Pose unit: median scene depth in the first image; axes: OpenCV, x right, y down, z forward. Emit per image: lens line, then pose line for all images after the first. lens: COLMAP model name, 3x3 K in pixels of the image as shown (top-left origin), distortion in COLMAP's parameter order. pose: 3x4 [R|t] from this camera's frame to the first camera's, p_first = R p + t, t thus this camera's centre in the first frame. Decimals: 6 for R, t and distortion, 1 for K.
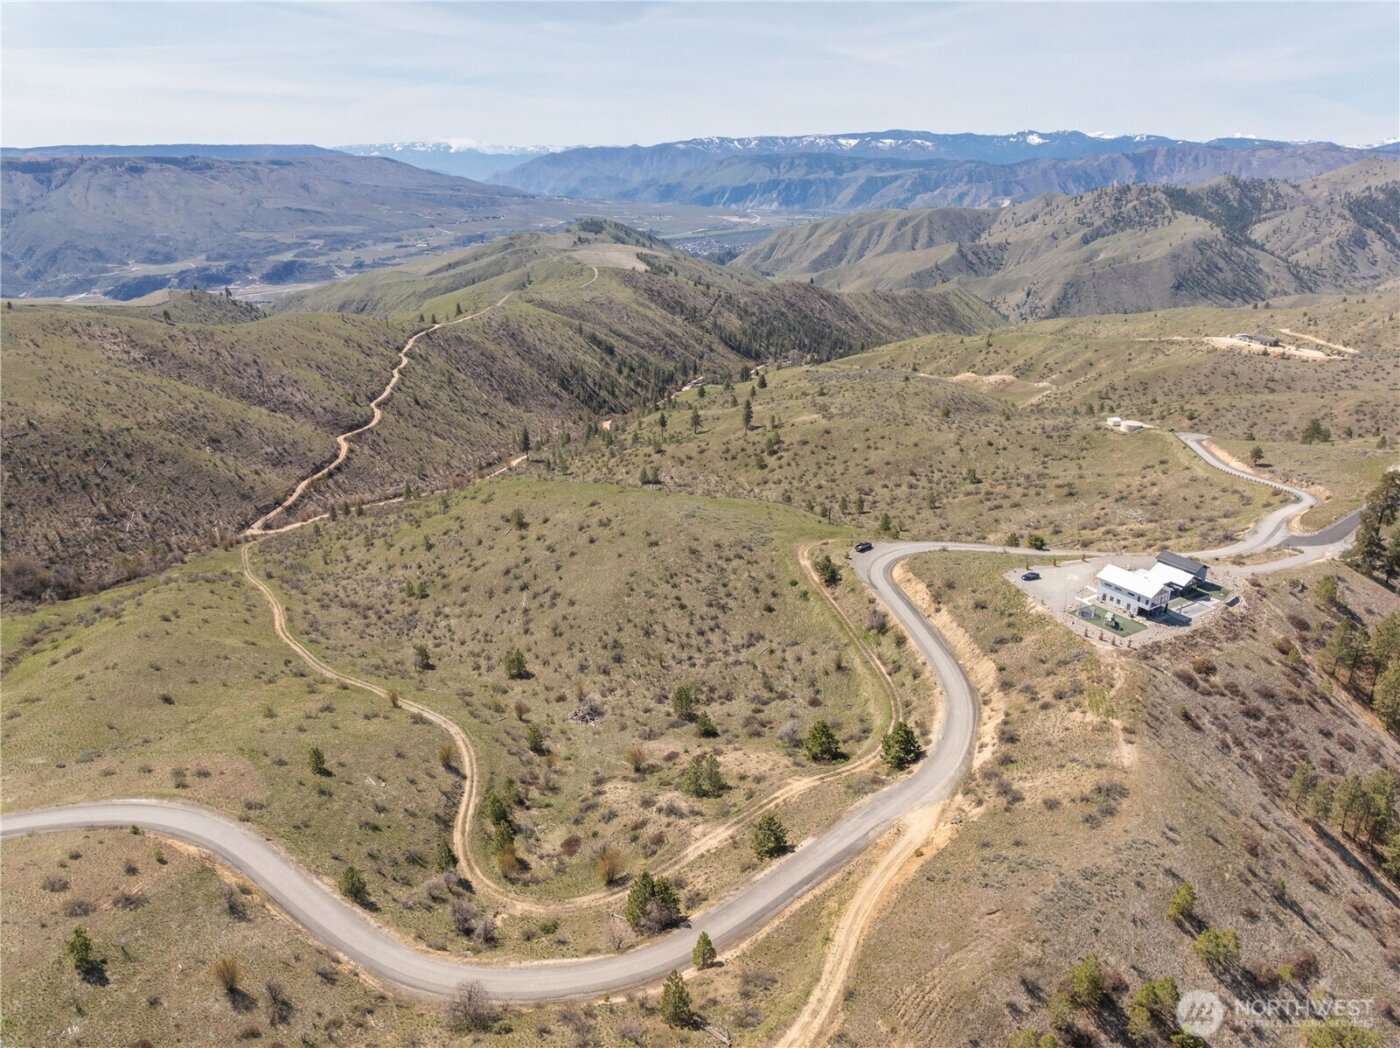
lens RADIAL K [[988.5, 0, 703.2], [0, 988.5, 522.2], [0, 0, 1]] dist [-0.043643, 0.009678]
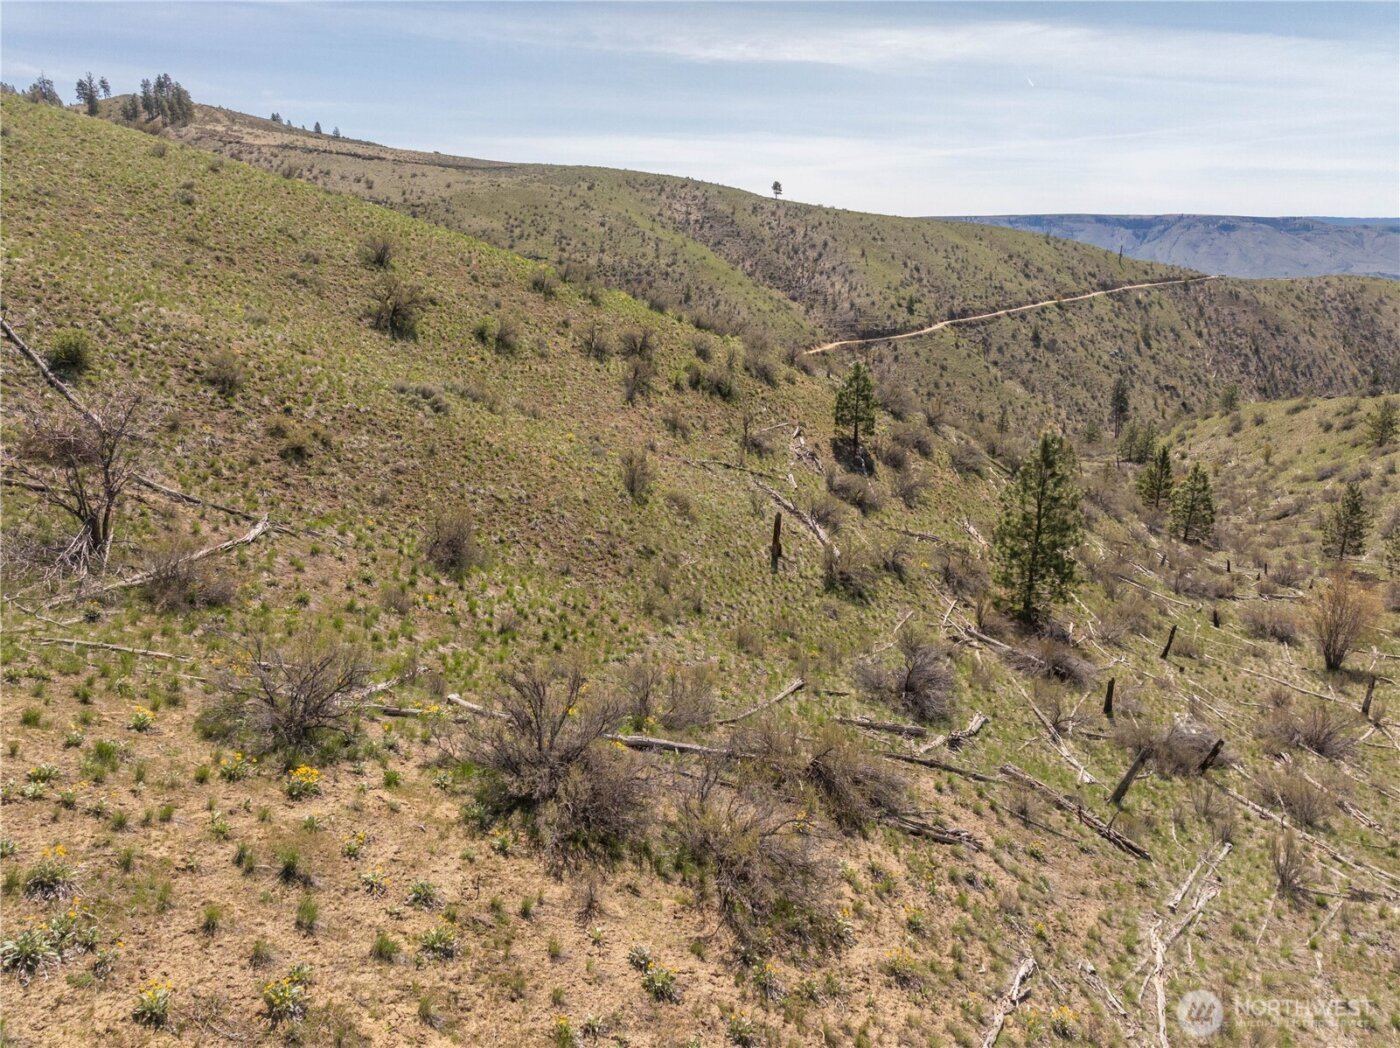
lens RADIAL K [[988.5, 0, 693.5], [0, 988.5, 515.0], [0, 0, 1]] dist [-0.043643, 0.009678]
pose [[0.524748, 0.235199, -0.818120, 0.169859], [-0.299203, 0.950711, 0.081405, 0.002897], [0.796942, 0.202067, 0.569256, 0.568176]]
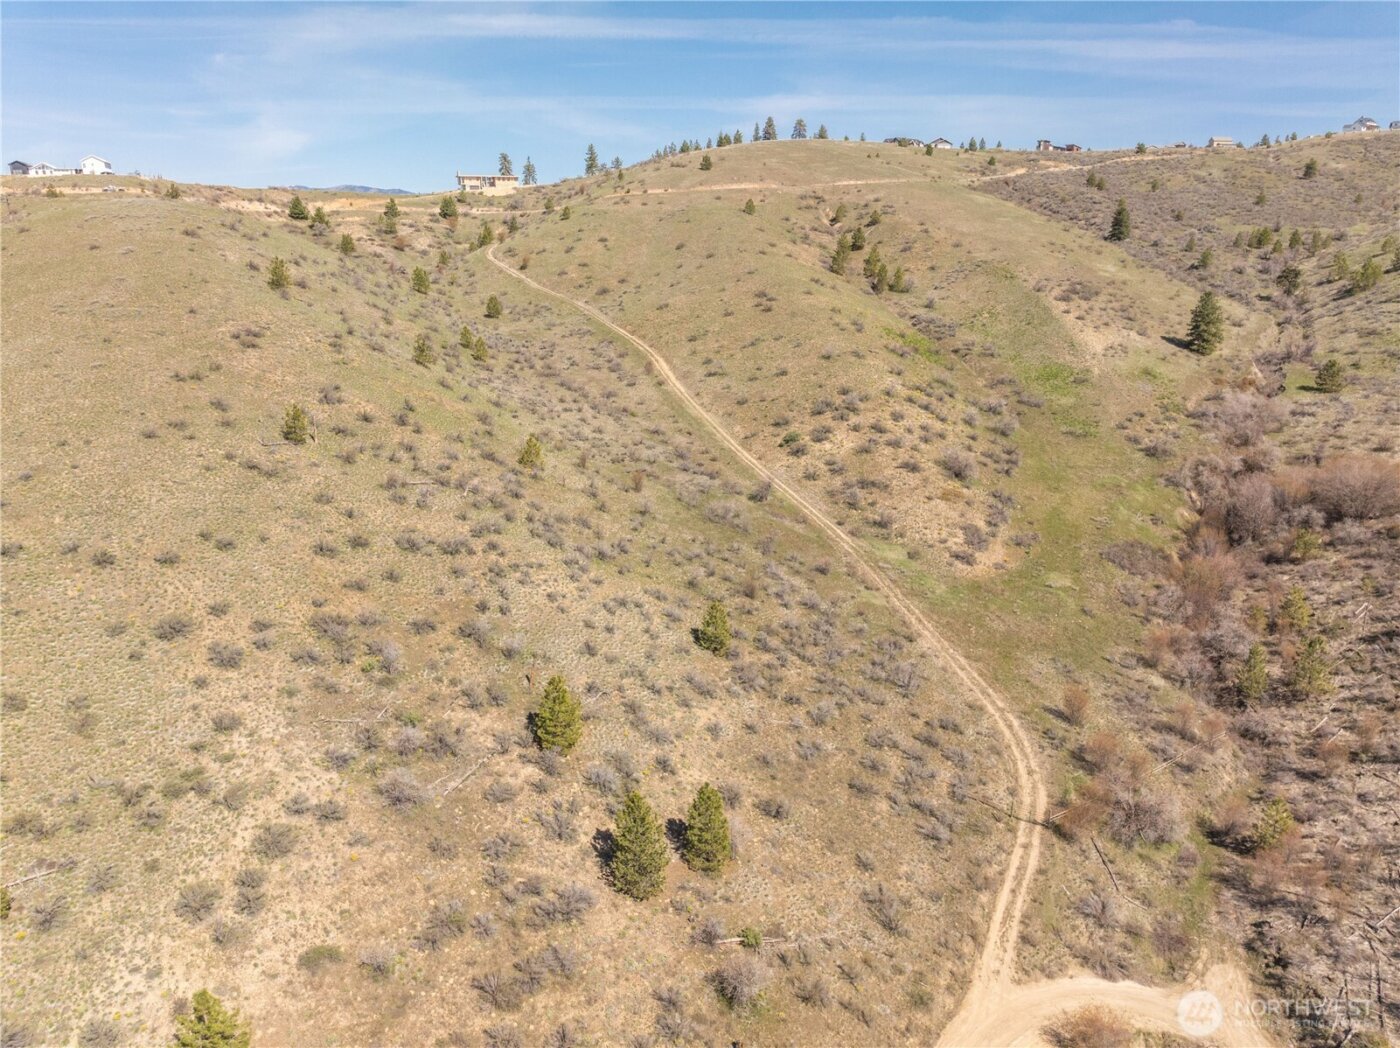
lens RADIAL K [[988.5, 0, 702.5], [0, 988.5, 525.0], [0, 0, 1]] dist [-0.043643, 0.009678]
pose [[-0.982314, -0.052934, 0.179602, -0.325484], [0.065870, 0.800198, 0.596108, -0.129330], [-0.175271, 0.597396, -0.782559, 0.890100]]
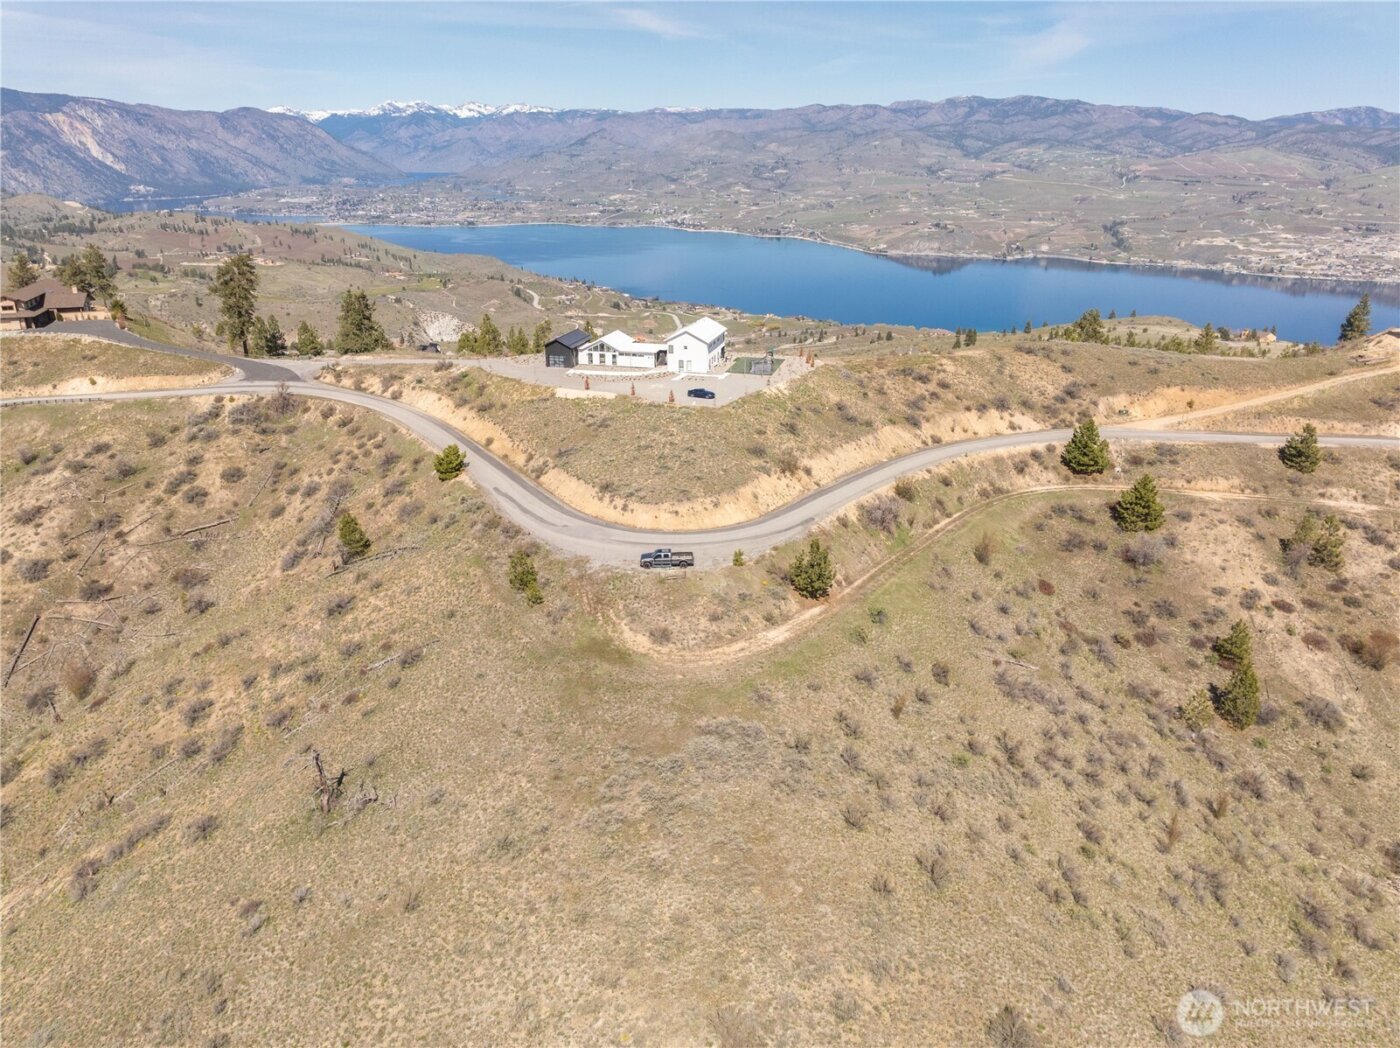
lens RADIAL K [[988.5, 0, 703.1], [0, 988.5, 526.0], [0, 0, 1]] dist [-0.043643, 0.009678]
pose [[-0.689703, -0.262100, 0.674992, -0.057107], [0.255266, 0.784332, 0.565386, -0.098632], [-0.677606, 0.562251, -0.474051, 0.528430]]
